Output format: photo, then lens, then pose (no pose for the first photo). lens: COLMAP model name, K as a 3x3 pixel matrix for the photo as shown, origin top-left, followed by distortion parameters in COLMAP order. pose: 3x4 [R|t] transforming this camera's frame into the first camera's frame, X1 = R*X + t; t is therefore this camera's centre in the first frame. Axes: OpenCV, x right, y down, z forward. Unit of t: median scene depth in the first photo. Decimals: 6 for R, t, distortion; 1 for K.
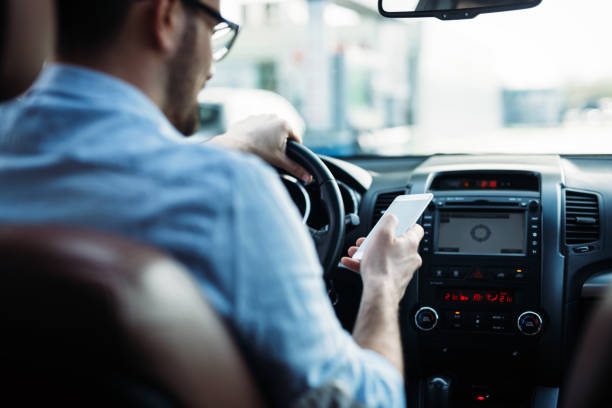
lens RADIAL K [[886.6, 0, 306.0], [0, 886.6, 204.0], [0, 0, 1]] dist [-0.005621, 0.026945]
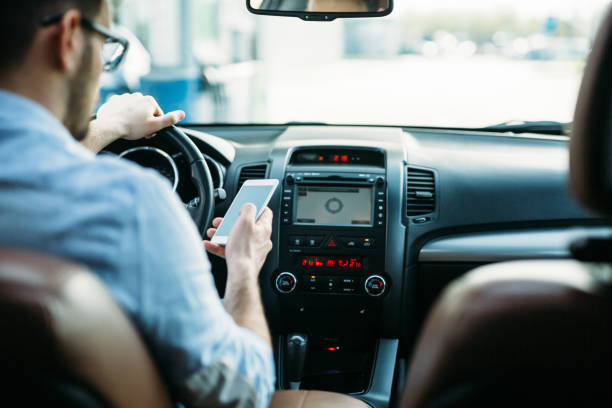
lens RADIAL K [[886.6, 0, 306.0], [0, 886.6, 204.0], [0, 0, 1]] dist [-0.005621, 0.026945]
pose [[0.984407, -0.003366, 0.175876, -0.036666], [-0.010690, 0.996824, 0.078910, -0.058627], [-0.175583, -0.079560, 0.981244, -0.100967]]
